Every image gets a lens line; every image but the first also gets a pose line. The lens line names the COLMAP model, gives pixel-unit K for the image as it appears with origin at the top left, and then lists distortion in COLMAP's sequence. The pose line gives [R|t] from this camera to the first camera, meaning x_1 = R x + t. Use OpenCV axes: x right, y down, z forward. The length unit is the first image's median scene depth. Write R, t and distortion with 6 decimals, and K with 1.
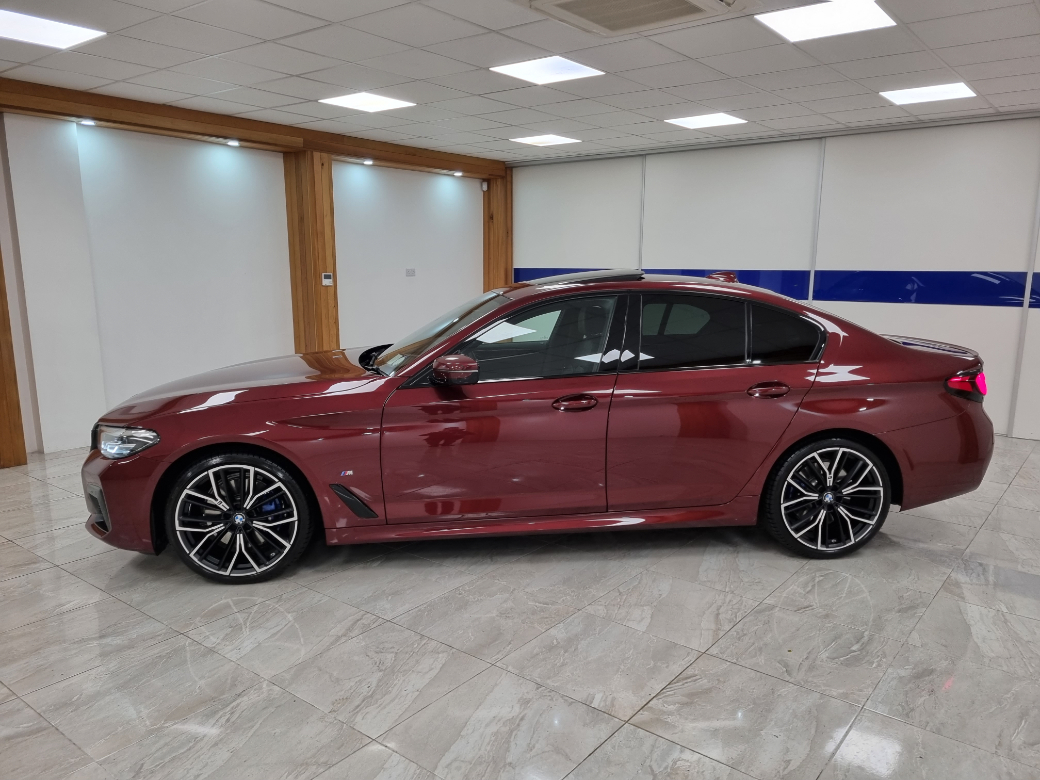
lens RADIAL K [[773.4, 0, 520.0], [0, 773.4, 390.0], [0, 0, 1]] dist [0.063140, -0.002529]
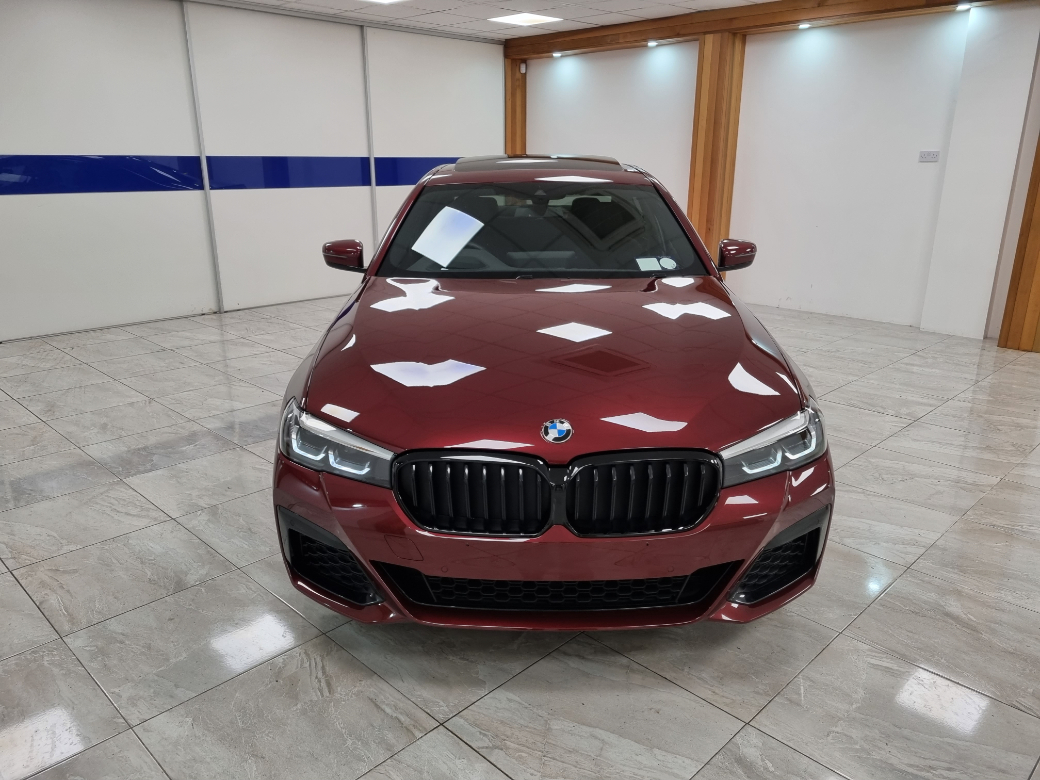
lens RADIAL K [[773.4, 0, 520.0], [0, 773.4, 390.0], [0, 0, 1]] dist [0.063140, -0.002529]
pose [[0.108789, -0.299363, 0.947917, -1.113223], [0.158272, 0.946629, 0.280792, -0.192652], [-0.981384, 0.119482, 0.150364, 1.099533]]
